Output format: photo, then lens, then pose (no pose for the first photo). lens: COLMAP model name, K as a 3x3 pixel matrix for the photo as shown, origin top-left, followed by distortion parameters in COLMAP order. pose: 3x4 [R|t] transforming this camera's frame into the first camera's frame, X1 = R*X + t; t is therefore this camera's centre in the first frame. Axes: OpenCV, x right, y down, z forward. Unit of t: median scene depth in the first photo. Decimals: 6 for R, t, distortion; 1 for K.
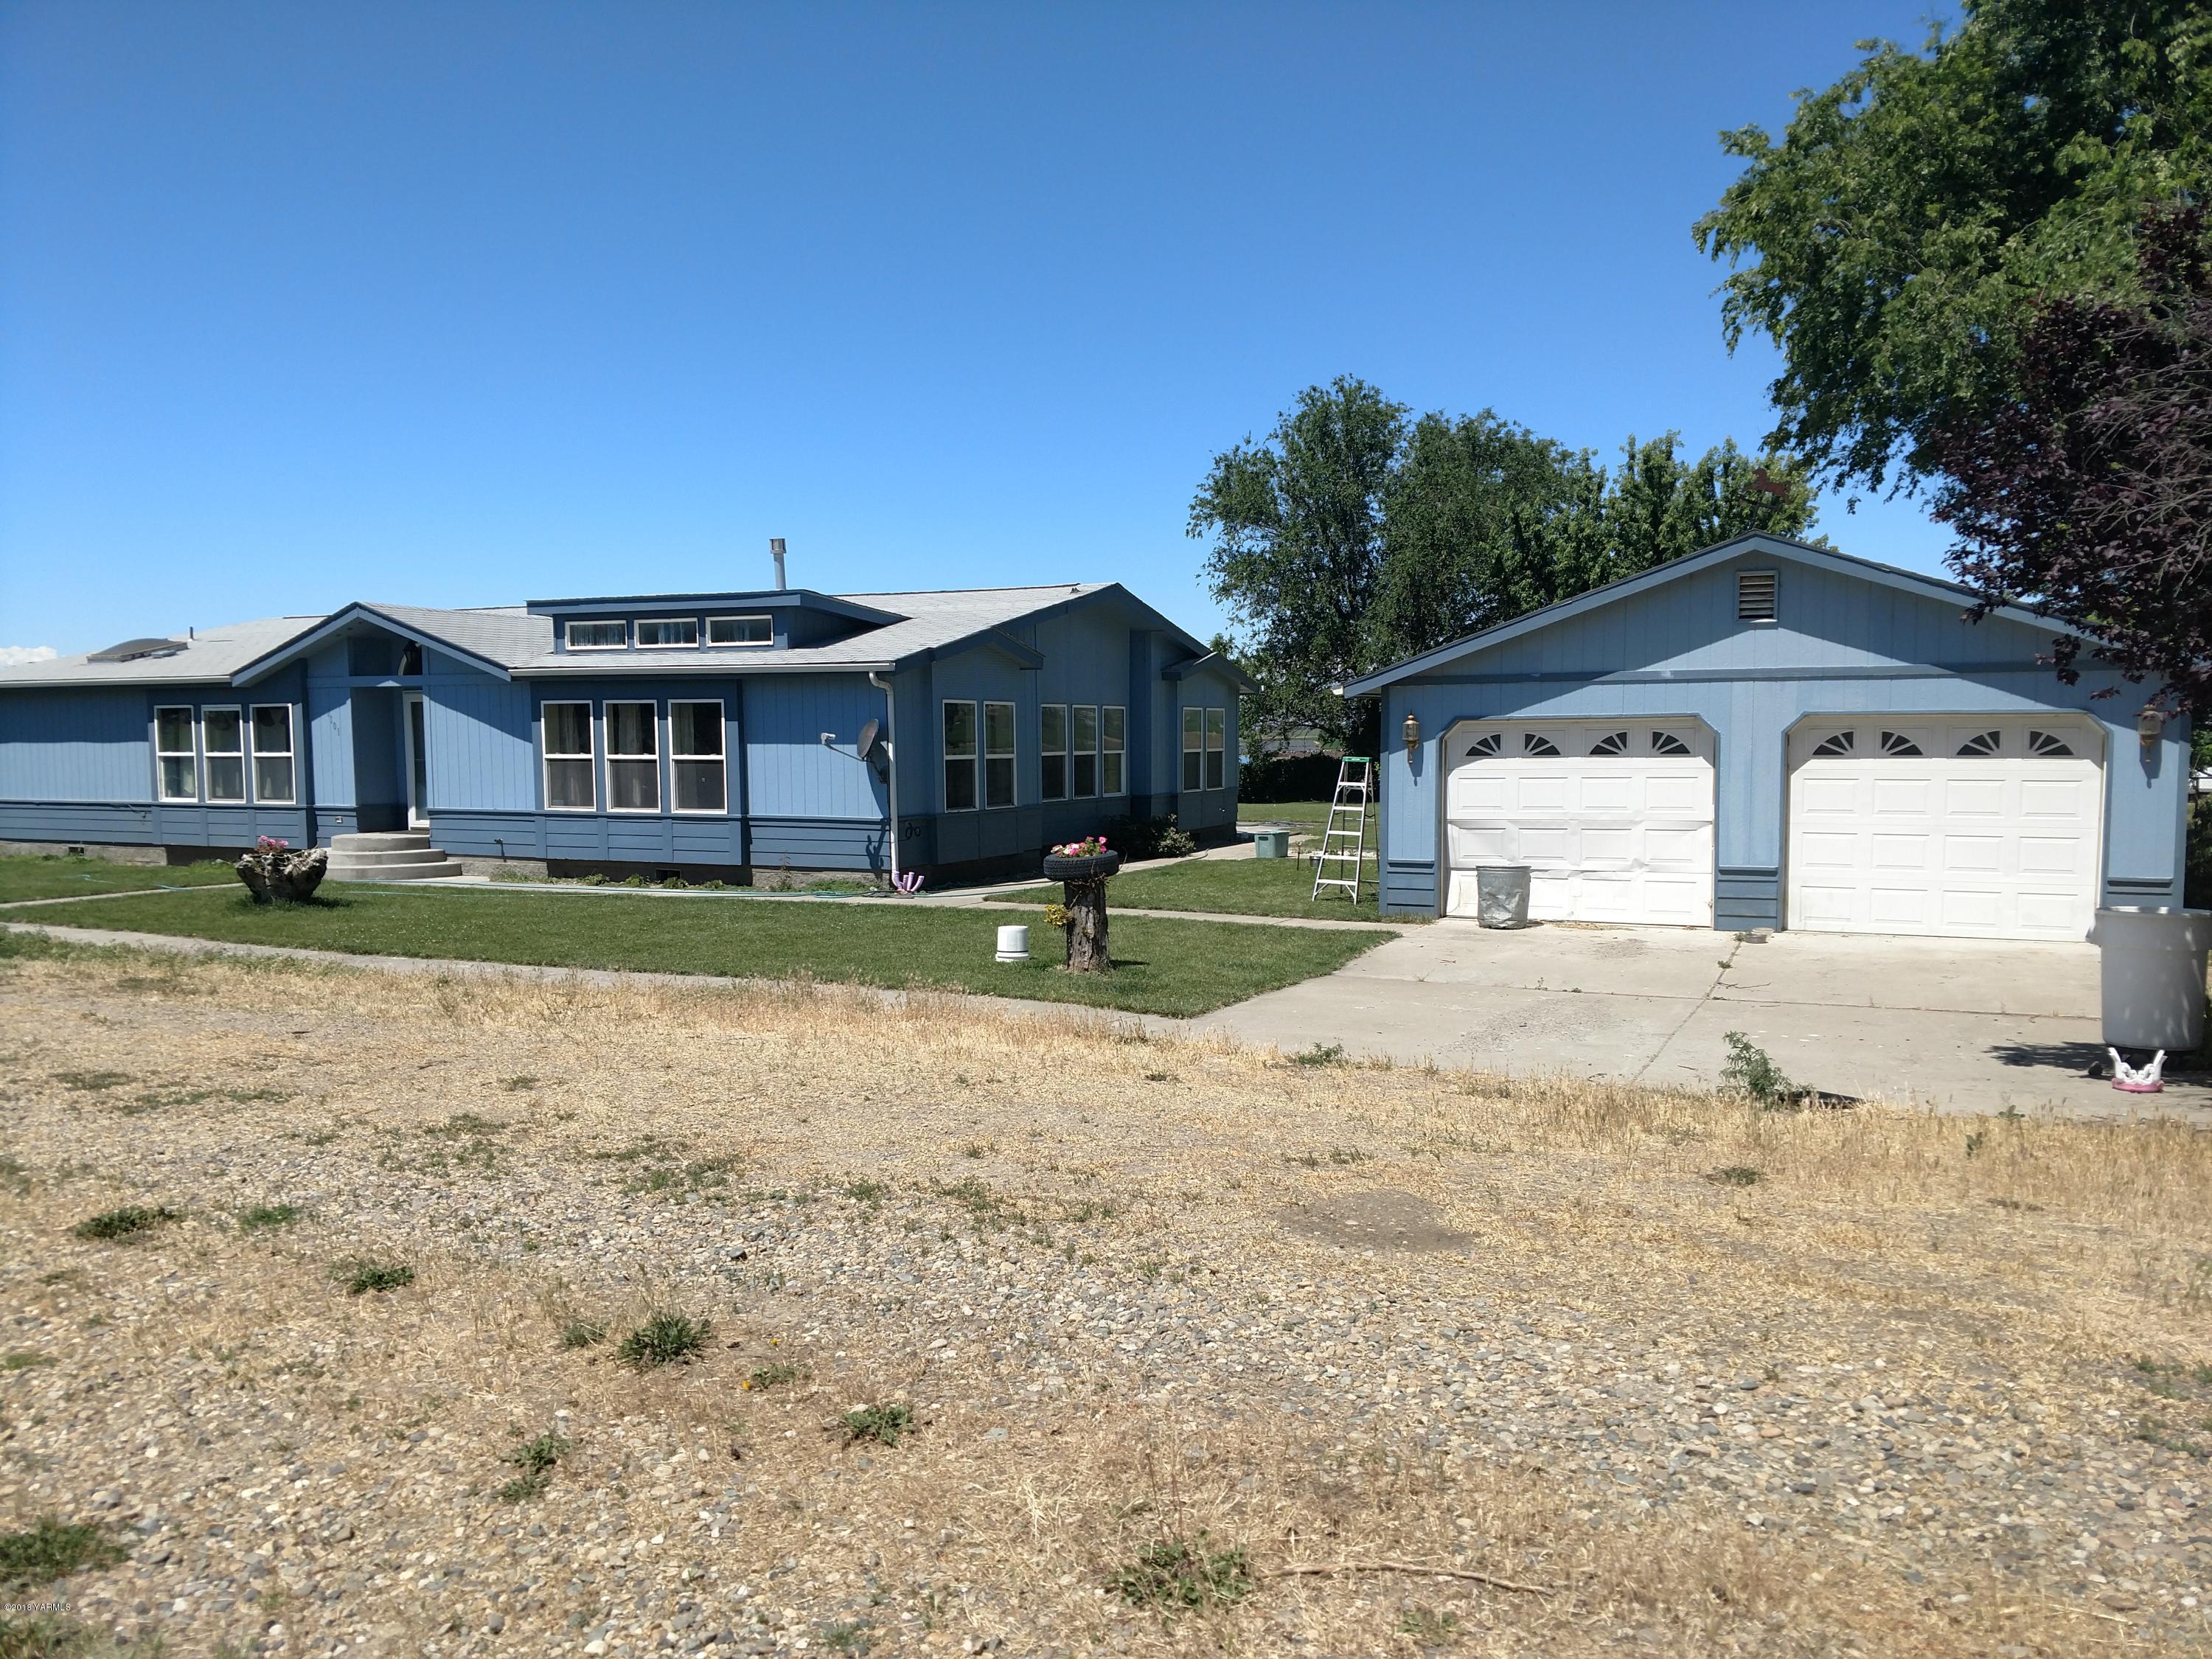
lens RADIAL K [[1711.3, 0, 1106.0], [0, 1711.3, 829.5], [0, 0, 1]] dist [0.007526, 0.000156]
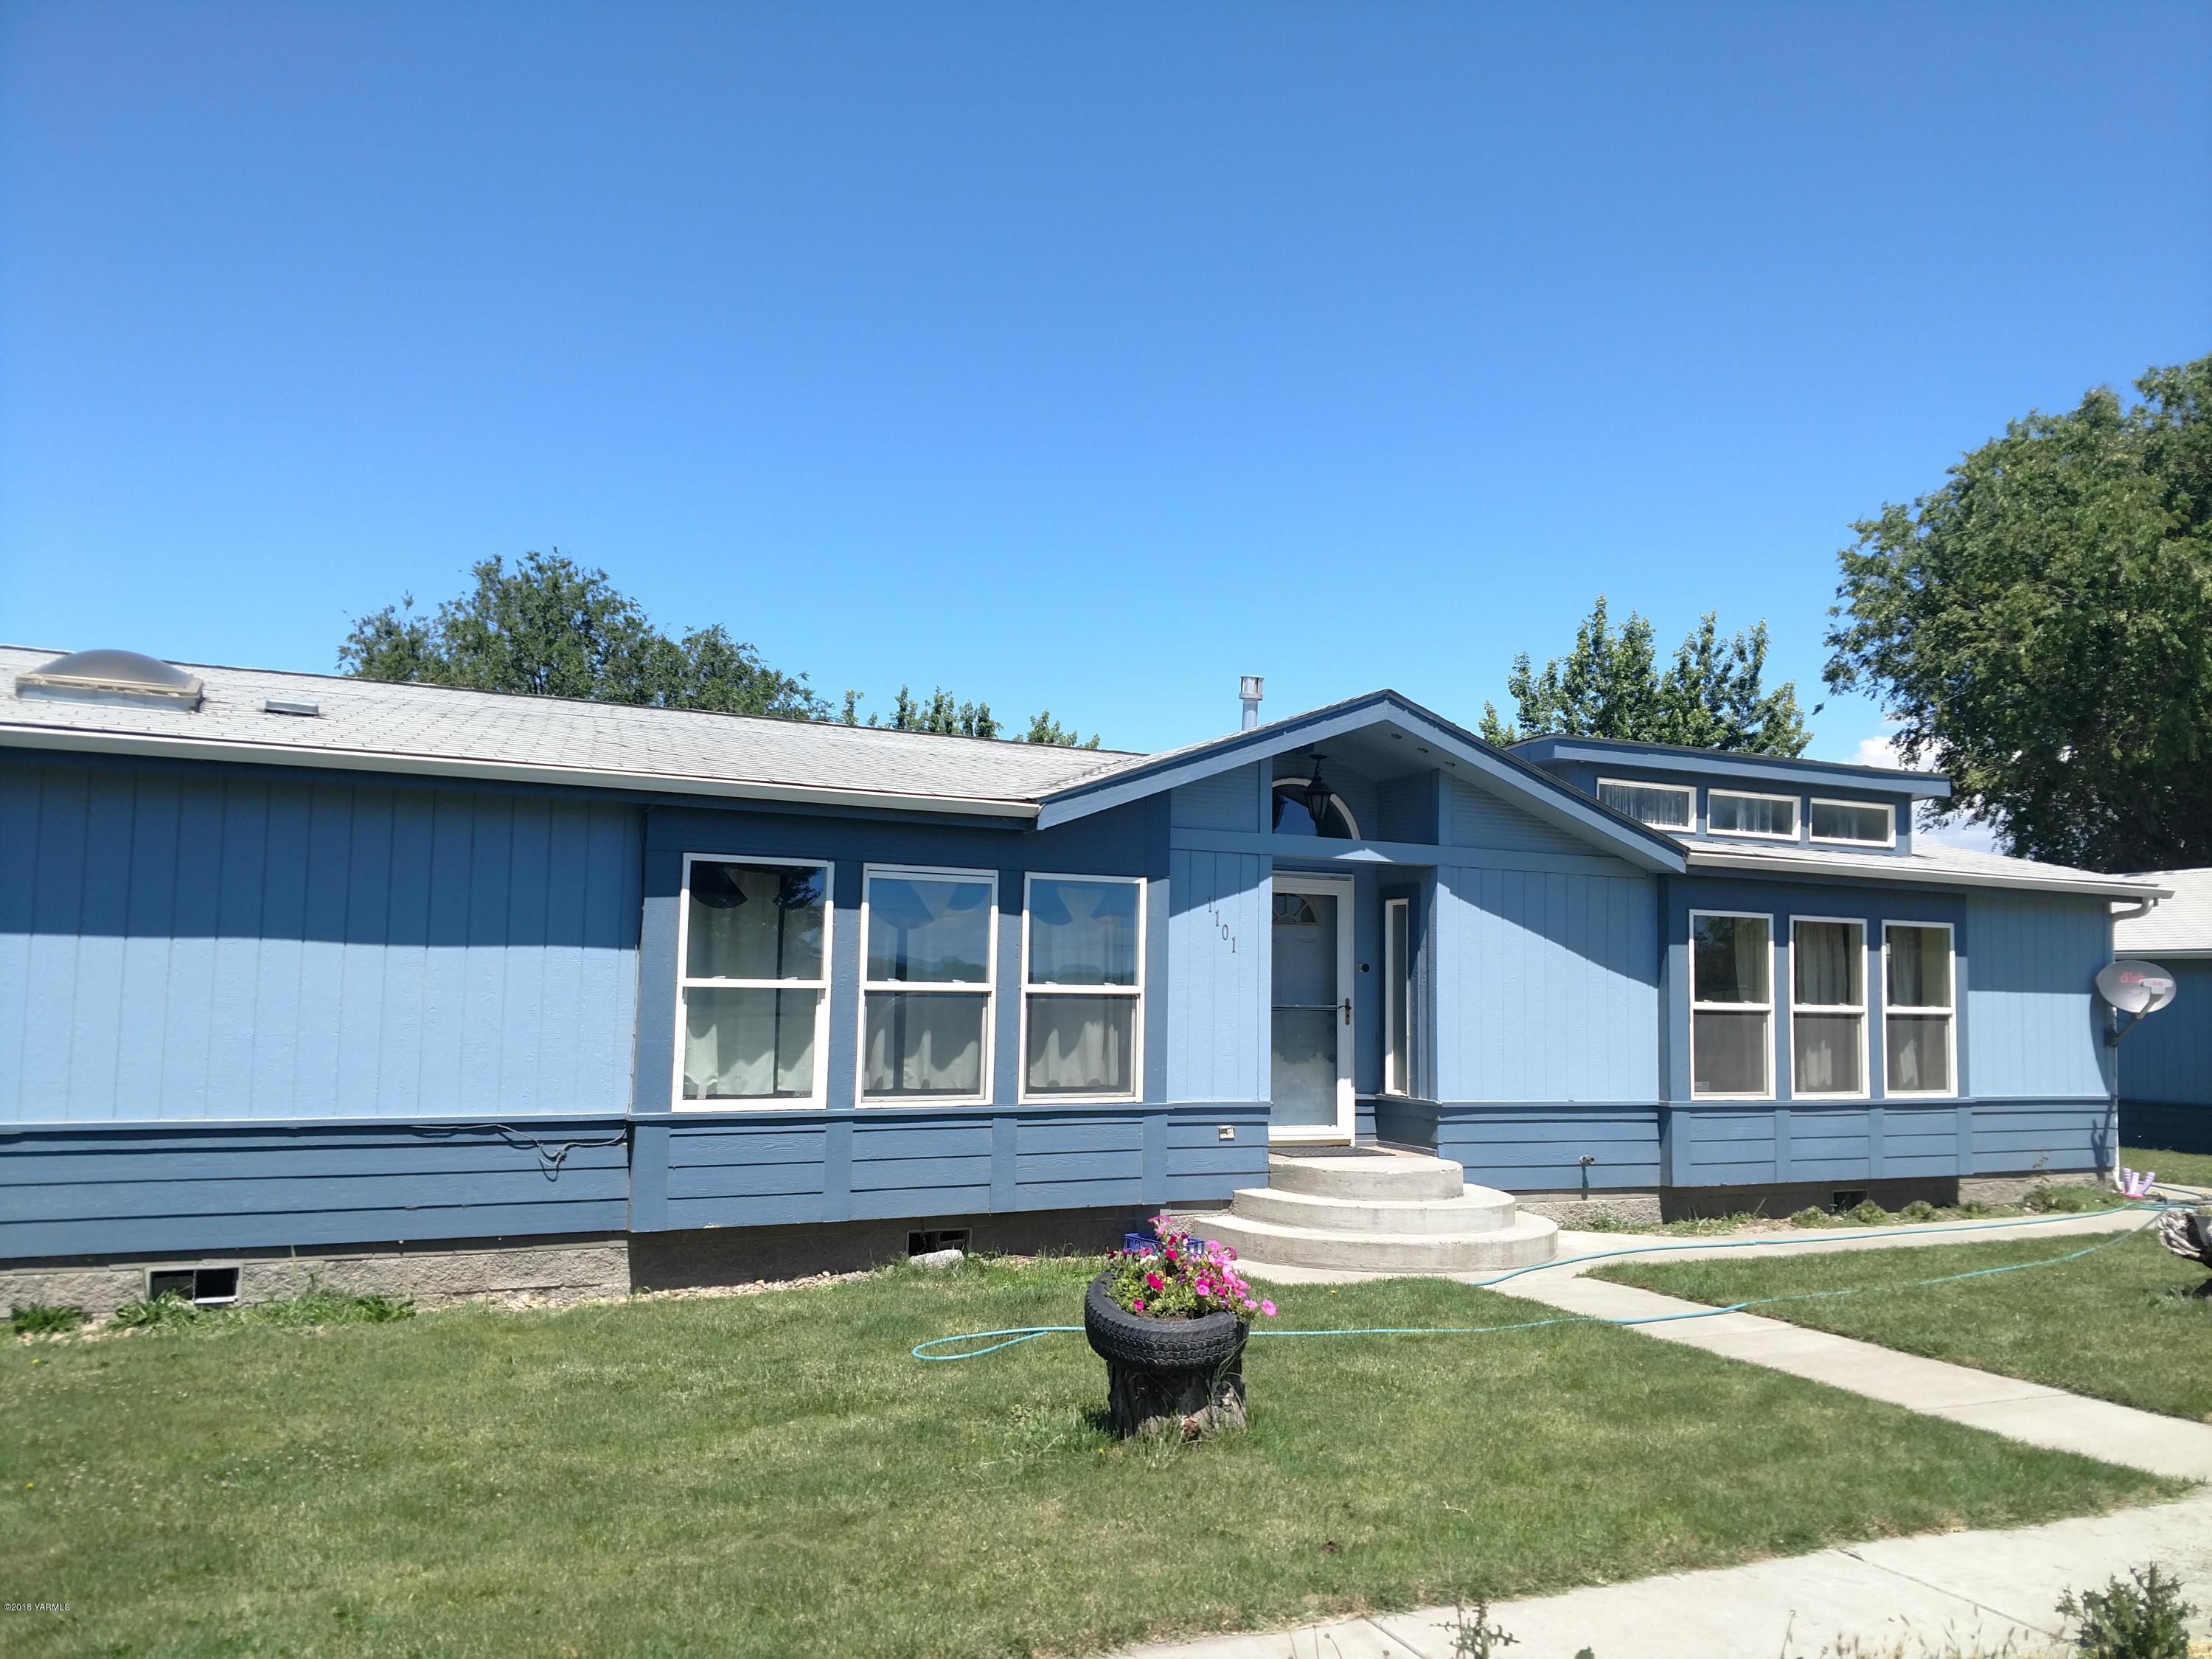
lens RADIAL K [[1711.3, 0, 1106.0], [0, 1711.3, 829.5], [0, 0, 1]] dist [0.007526, 0.000156]
pose [[0.620799, 0.093693, 0.778351, -0.887002], [0.027504, 0.989619, -0.141061, -0.025053], [-0.783487, 0.108978, 0.611777, 0.783707]]
